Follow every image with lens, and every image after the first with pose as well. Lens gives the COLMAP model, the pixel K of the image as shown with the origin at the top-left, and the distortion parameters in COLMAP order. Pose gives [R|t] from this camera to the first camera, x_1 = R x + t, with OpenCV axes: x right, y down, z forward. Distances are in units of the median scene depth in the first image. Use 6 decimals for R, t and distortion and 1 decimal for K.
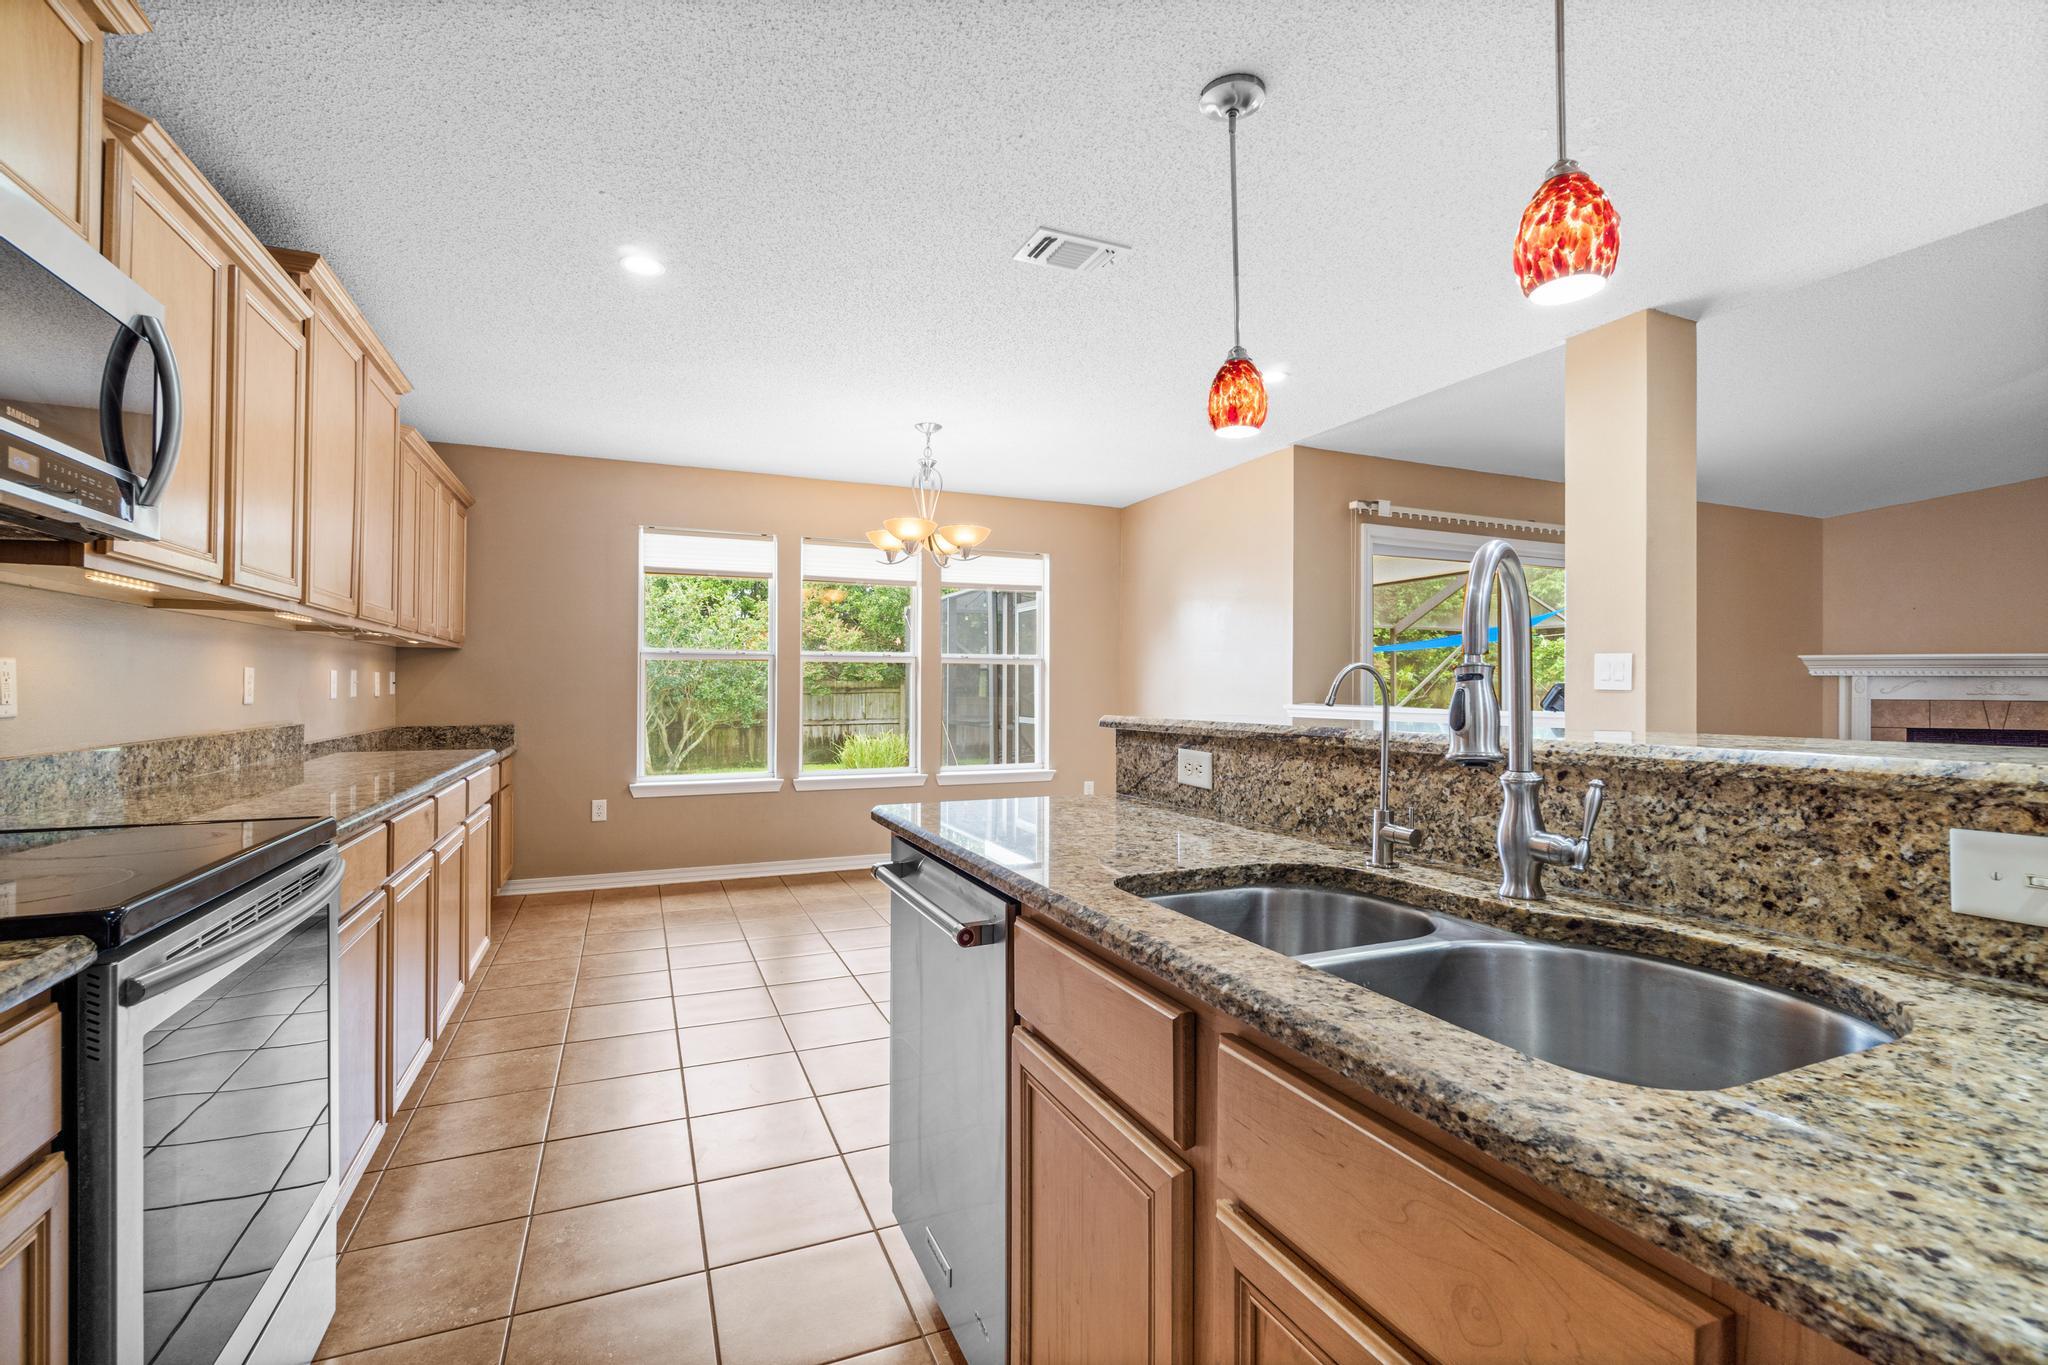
lens RADIAL K [[898.8, 0, 1013.9], [0, 898.8, 683.2], [0, 0, 1]] dist [-0.000866, -0.000026]
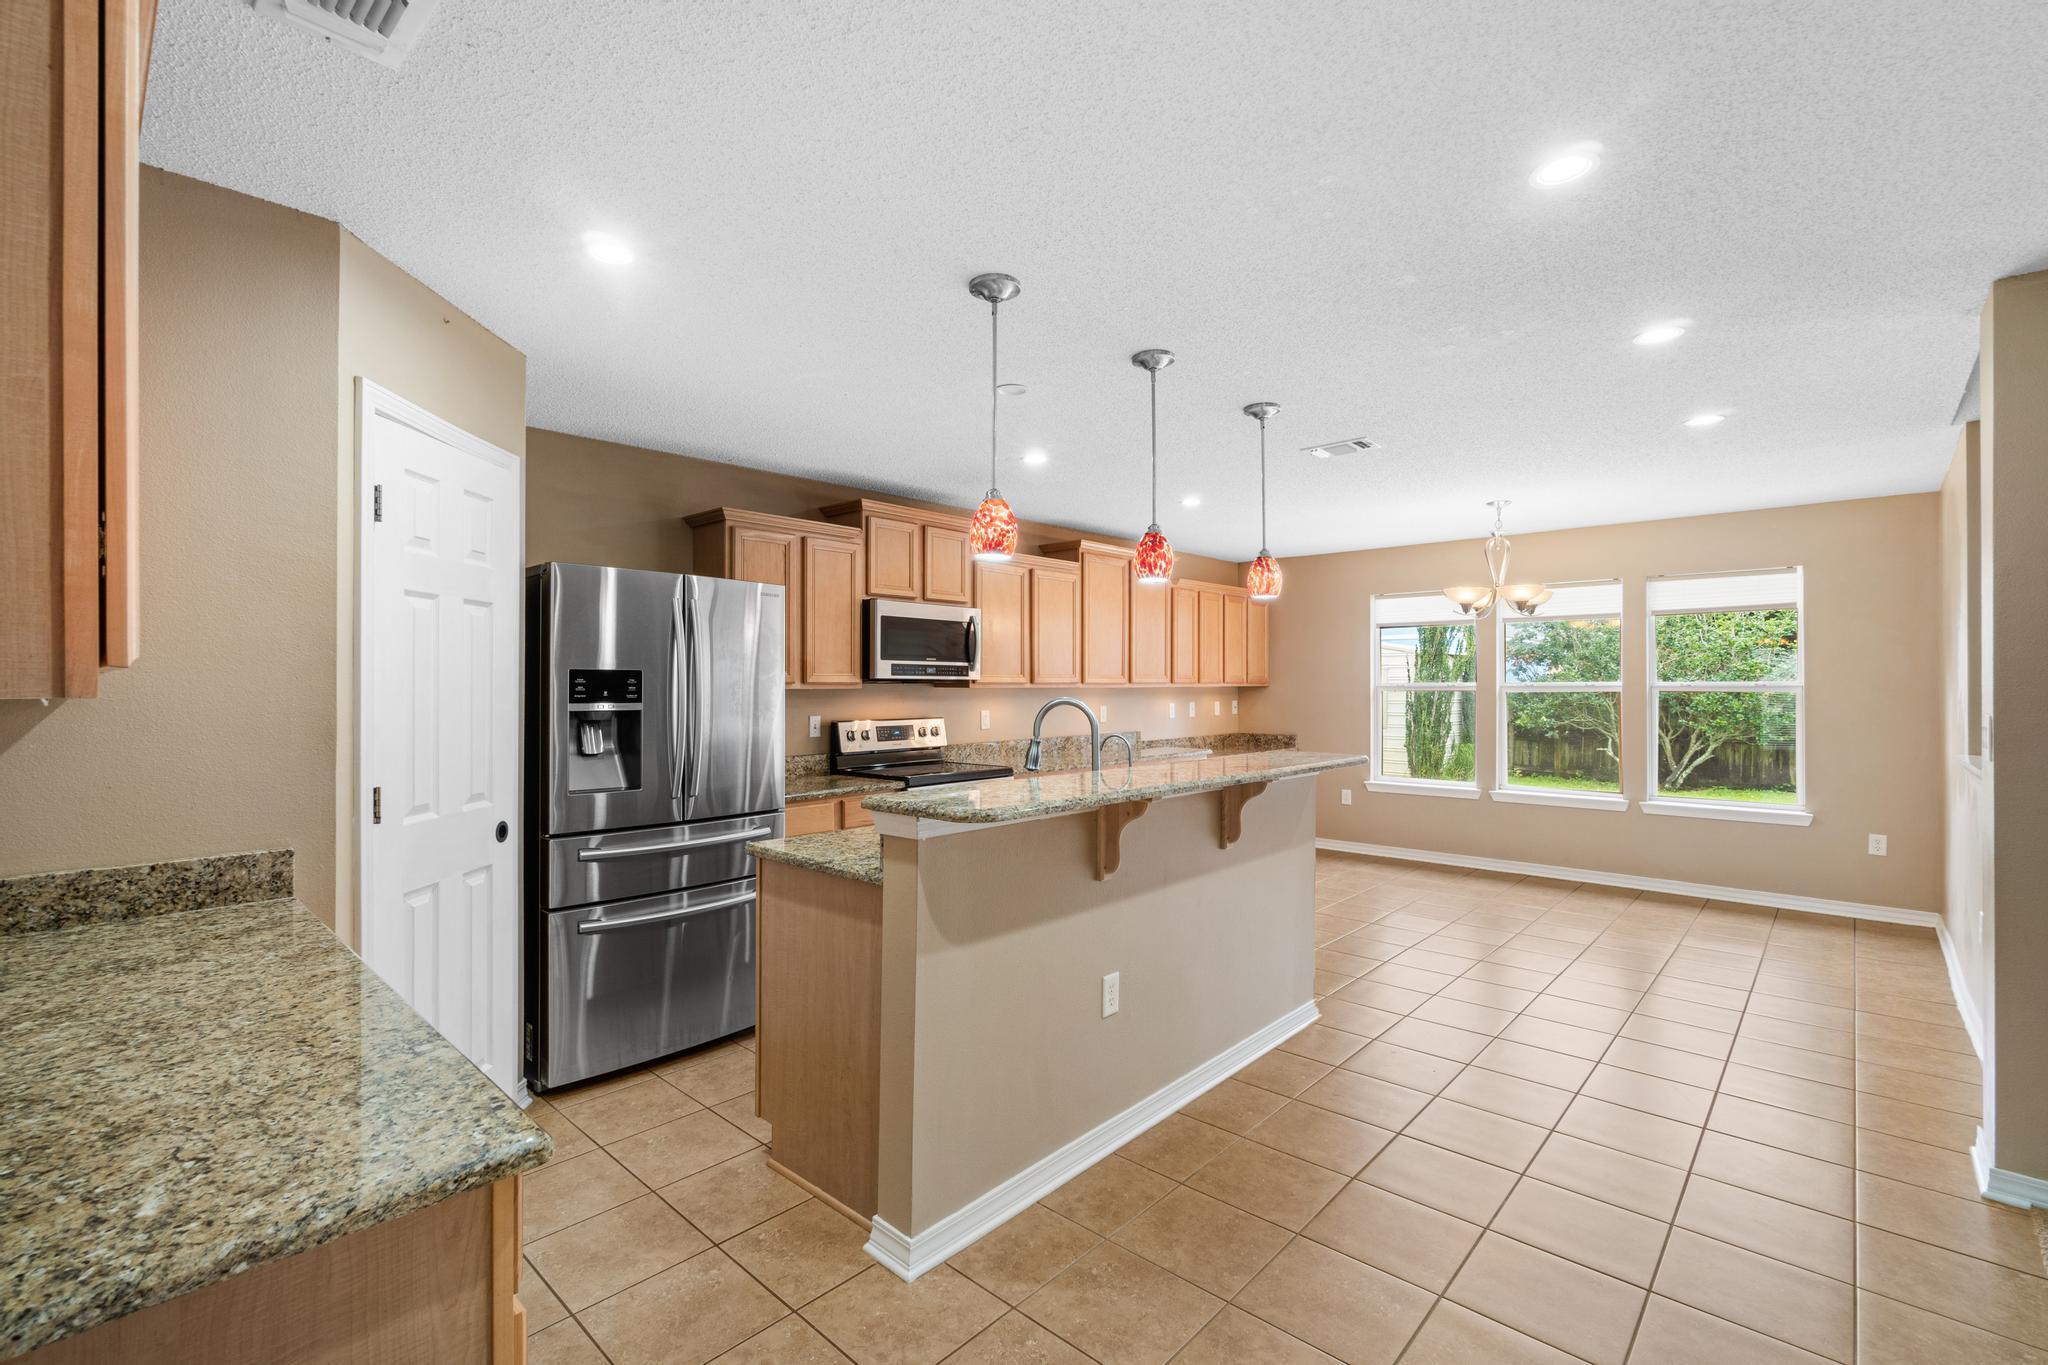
lens RADIAL K [[898.8, 0, 1013.9], [0, 898.8, 683.2], [0, 0, 1]] dist [-0.000866, -0.000026]
pose [[0.403333, -0.006820, -0.915028, 0.606739], [0.007875, 0.999961, -0.003982, -0.036701], [0.915019, -0.005600, 0.403371, -0.062027]]
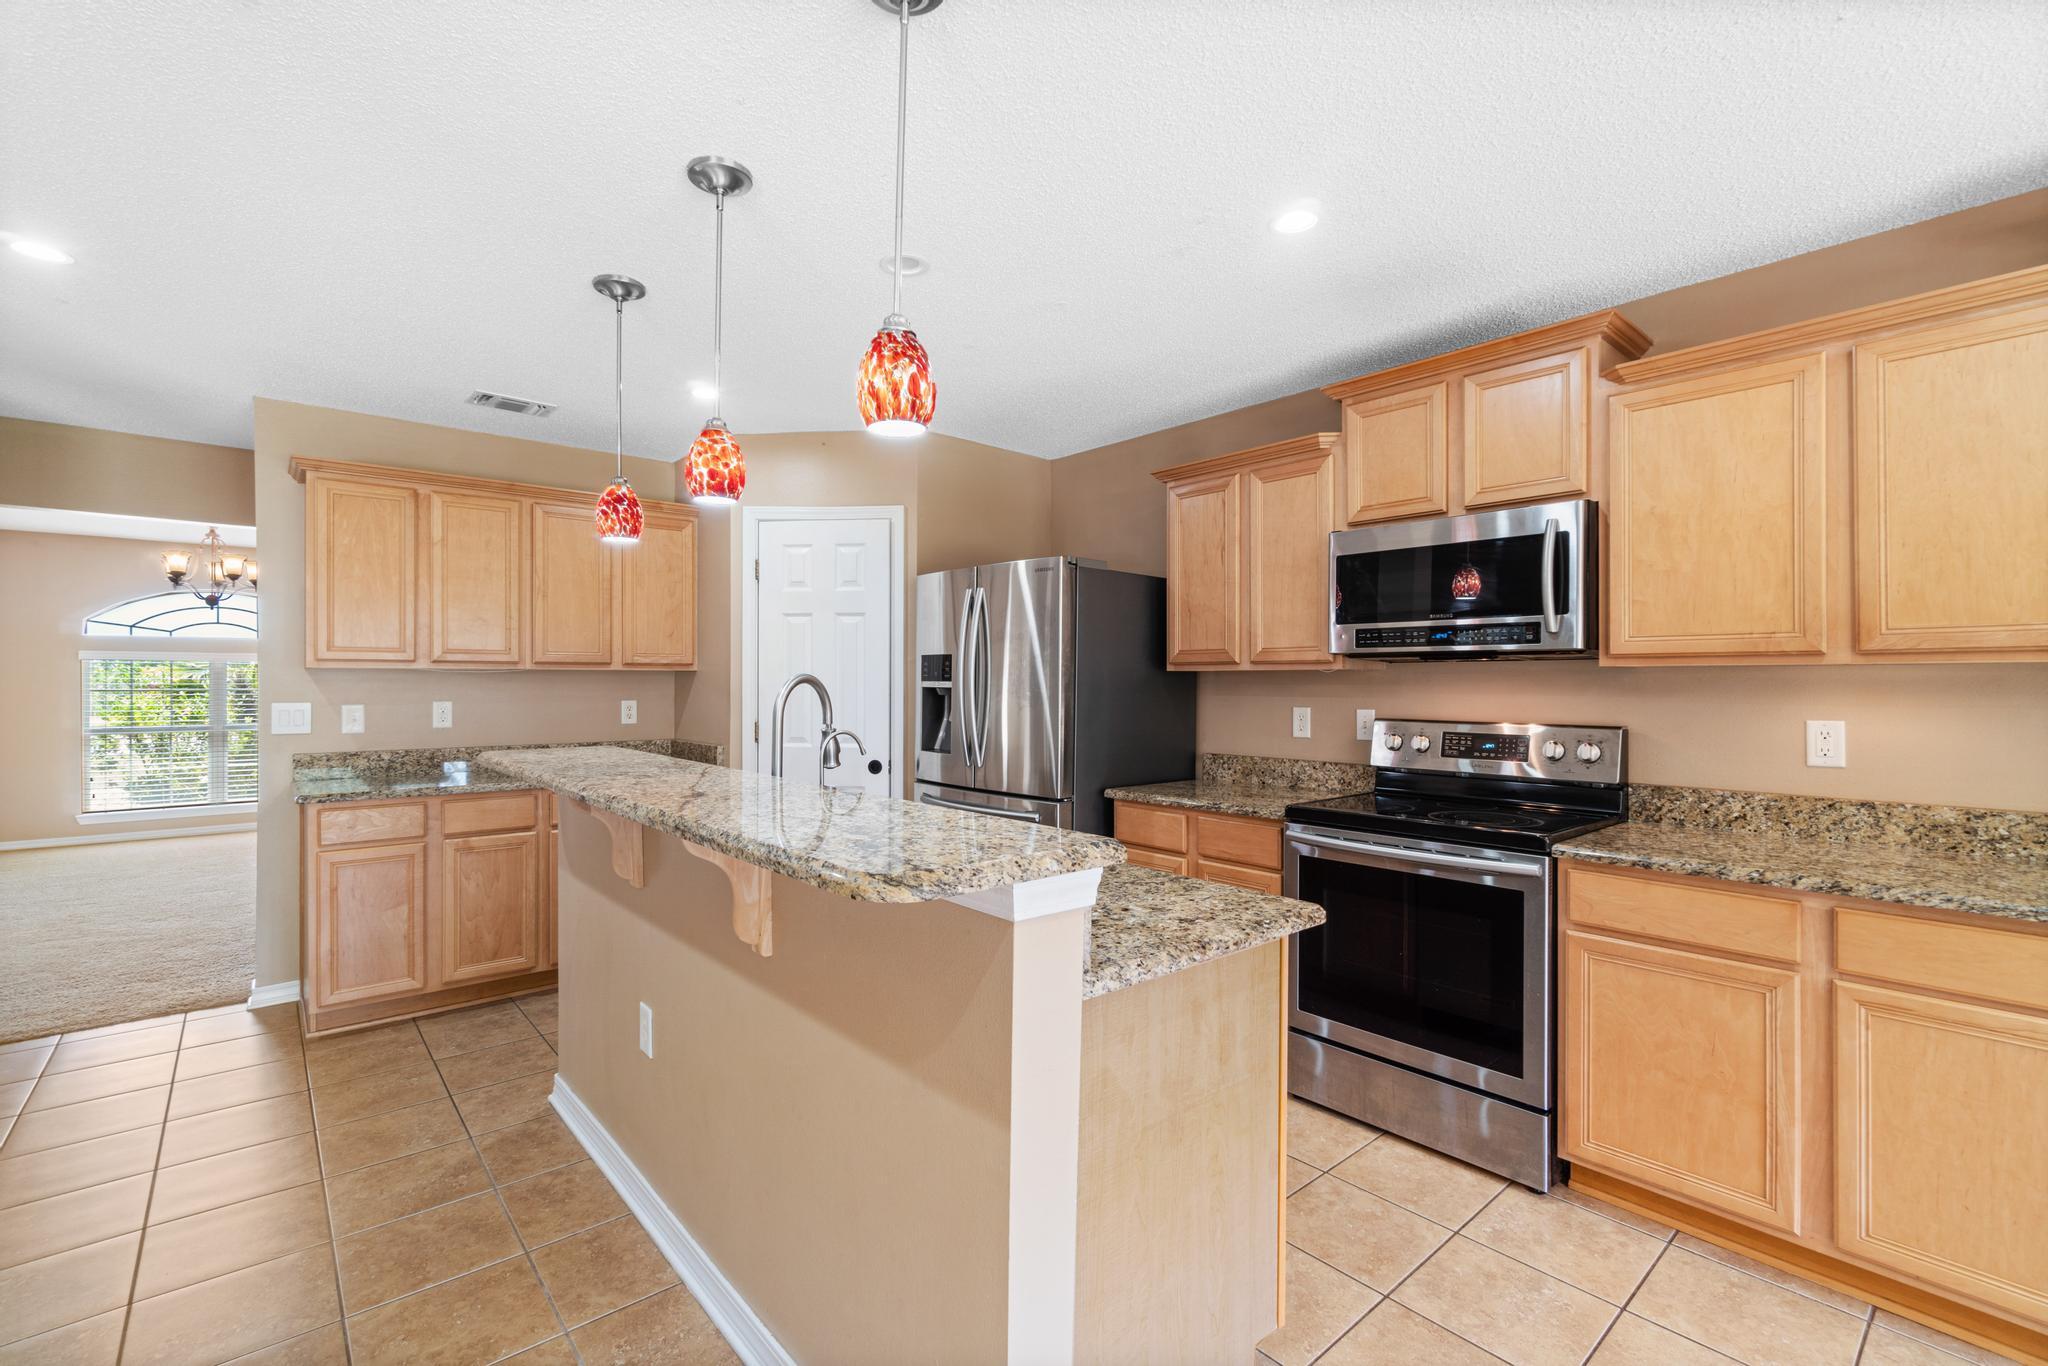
lens RADIAL K [[898.8, 0, 1013.9], [0, 898.8, 683.7], [0, 0, 1]] dist [-0.000866, -0.000026]
pose [[-0.954160, -0.004675, -0.299259, 0.138109], [-0.003933, 0.999988, -0.003083, -0.024463], [0.299270, -0.001765, -0.954167, 0.627152]]
